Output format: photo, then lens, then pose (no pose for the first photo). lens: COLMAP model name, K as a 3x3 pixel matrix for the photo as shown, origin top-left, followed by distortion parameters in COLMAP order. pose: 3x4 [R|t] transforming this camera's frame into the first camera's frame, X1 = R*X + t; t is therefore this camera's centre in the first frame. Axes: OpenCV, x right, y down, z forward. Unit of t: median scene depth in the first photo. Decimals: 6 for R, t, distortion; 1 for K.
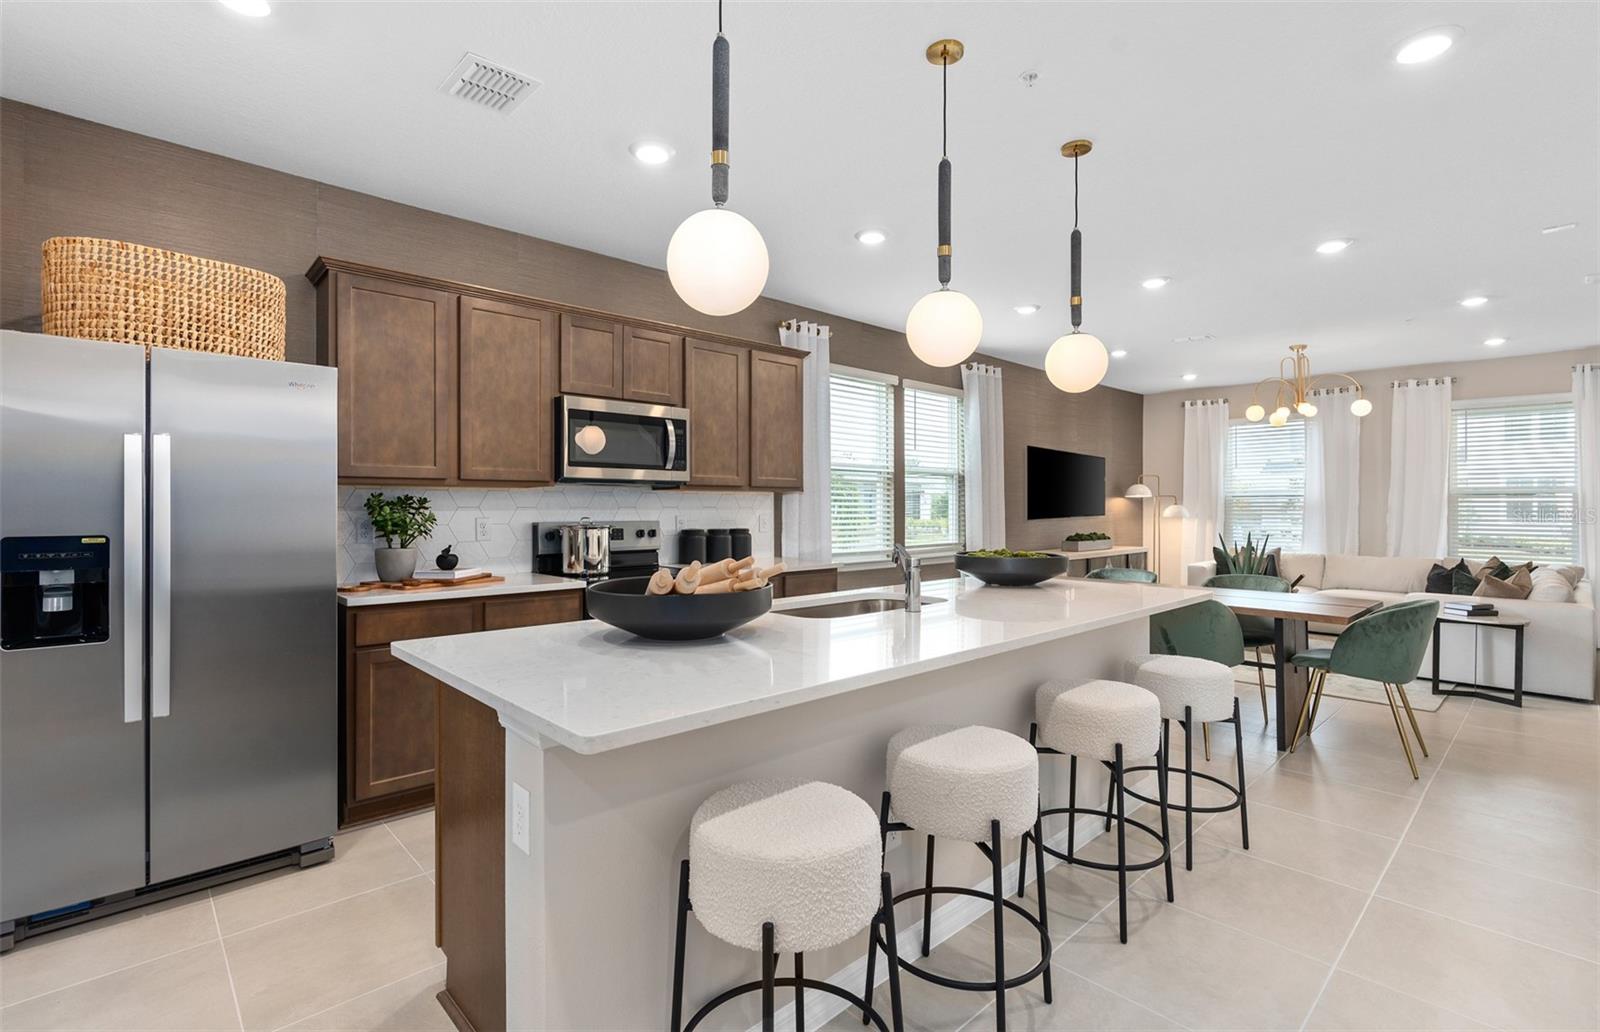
lens RADIAL K [[728.8, 0, 797.5], [0, 728.8, 511.9], [0, 0, 1]] dist [0.003103, 0.000041]
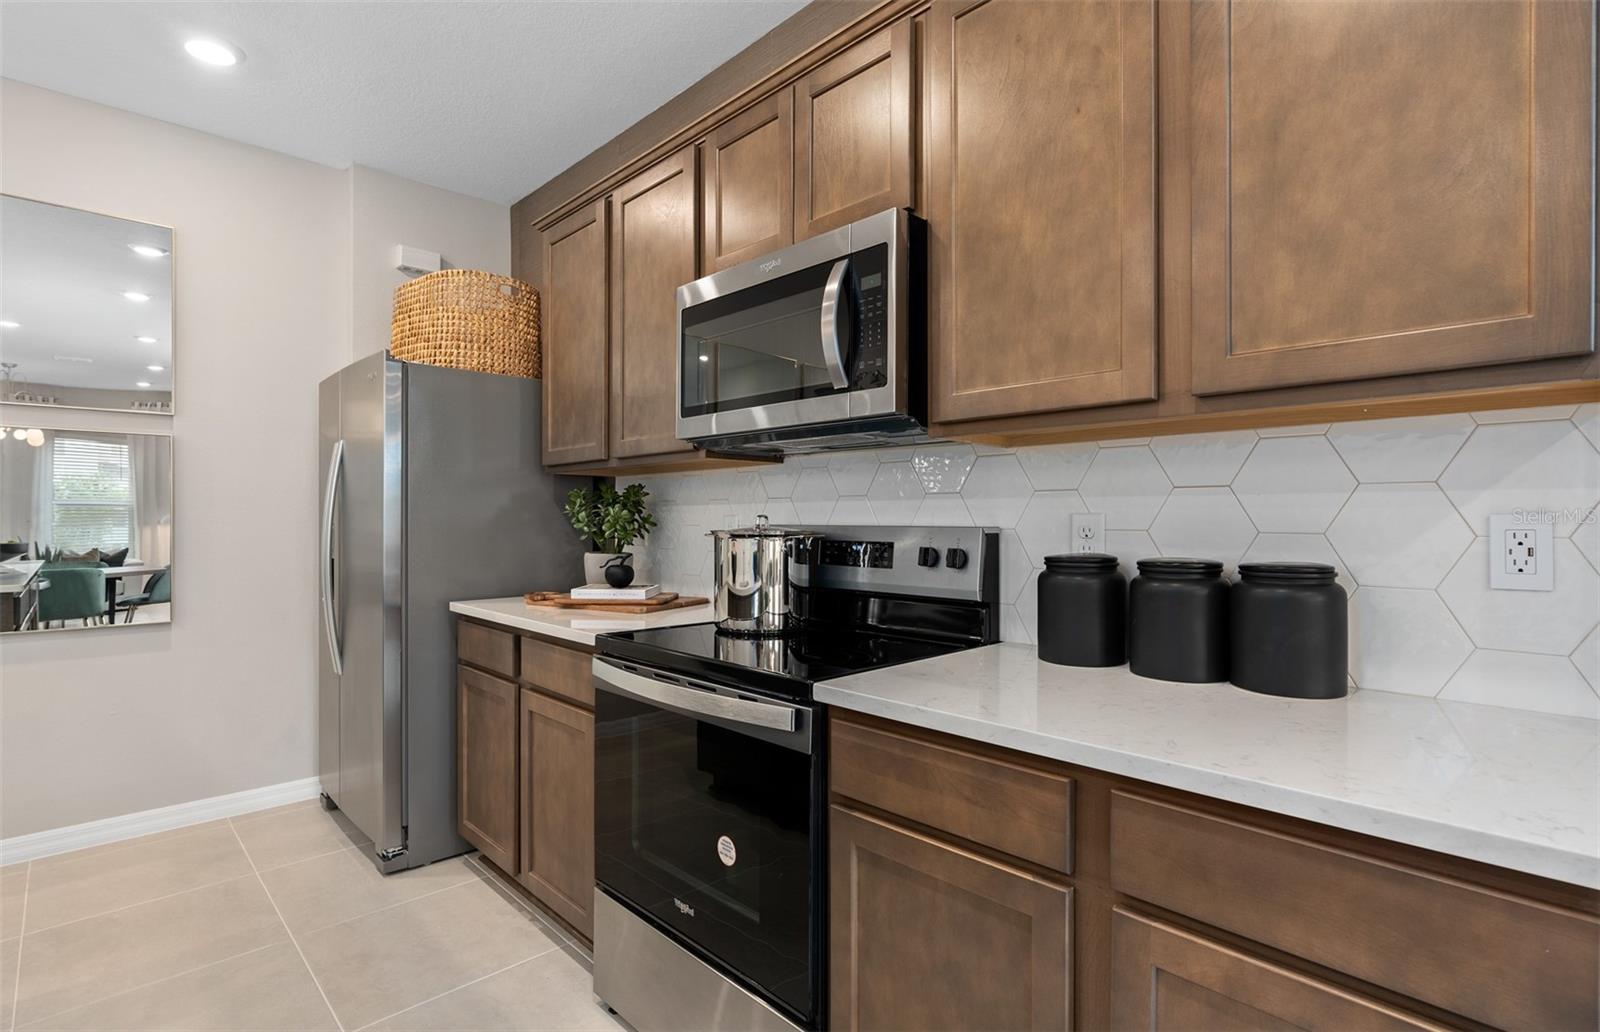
lens RADIAL K [[770.2, 0, 798.8], [0, 770.2, 515.2], [0, 0, 1]] dist [0.001564, -0.000032]
pose [[0.005811, 0.003918, -0.999975, 0.214328], [-0.000543, 0.999992, 0.003915, 0.004701], [0.999983, 0.000521, 0.005813, 0.918336]]
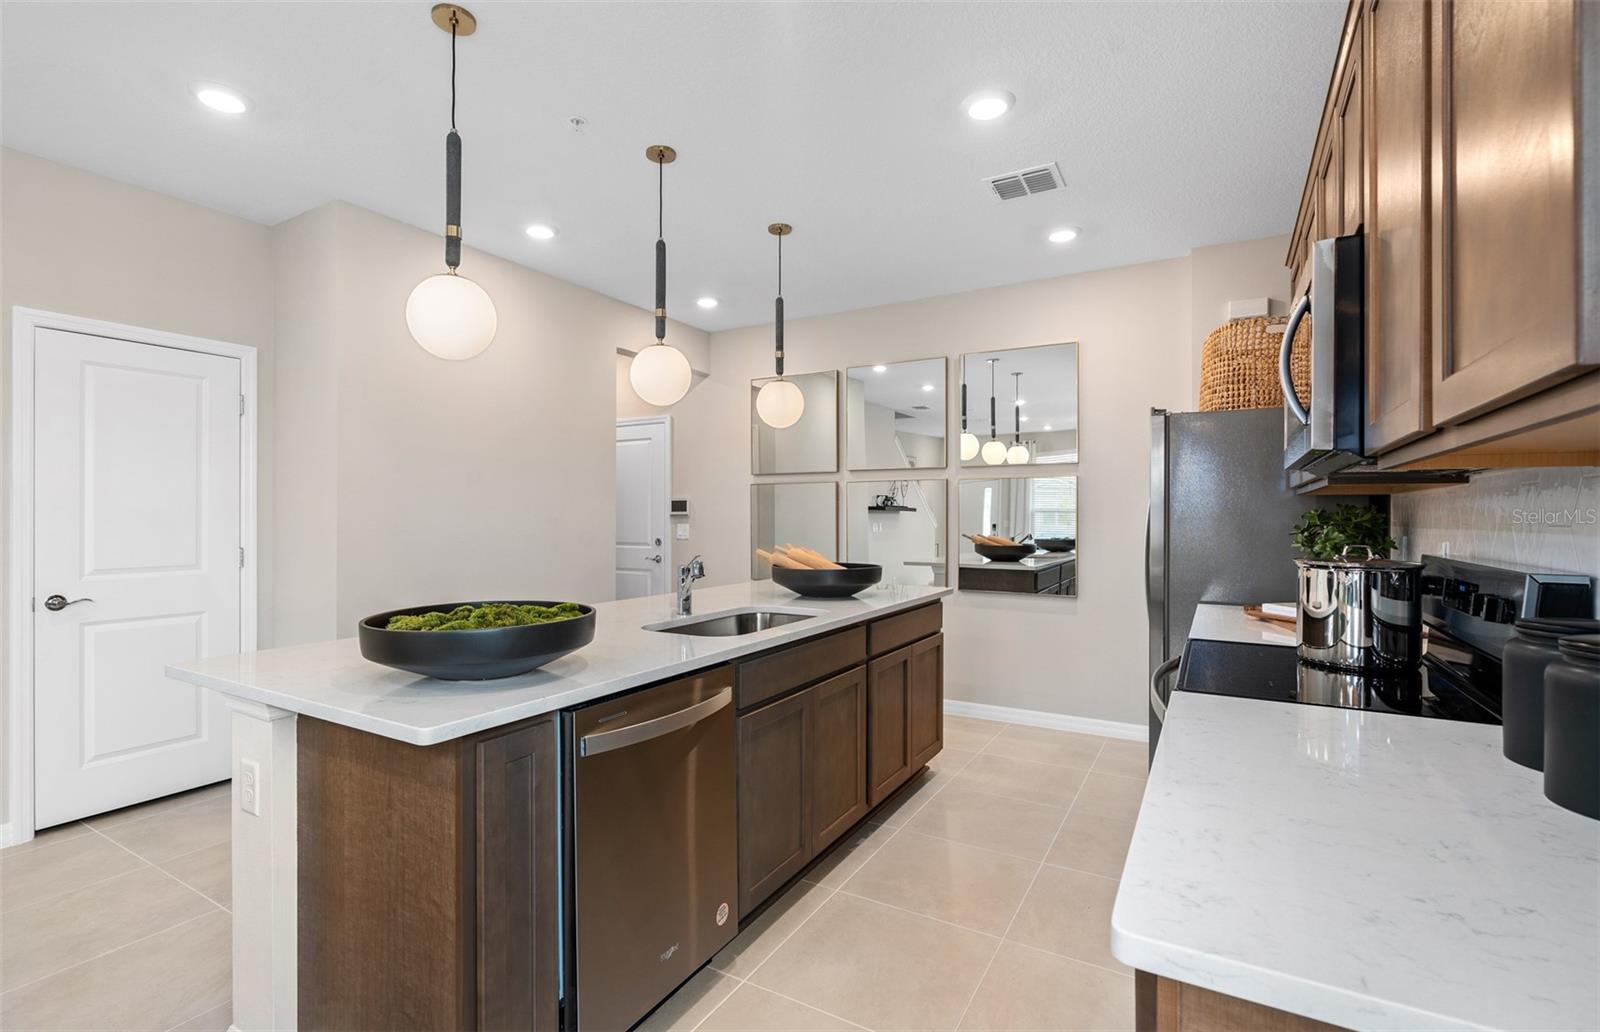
lens RADIAL K [[728.8, 0, 798.3], [0, 728.8, 519.8], [0, 0, 1]] dist [0.003103, 0.000041]
pose [[-0.959612, 0.006664, -0.281248, 0.174361], [0.006062, 0.999977, 0.003011, -0.010441], [0.281261, 0.001184, -0.959631, 1.210400]]
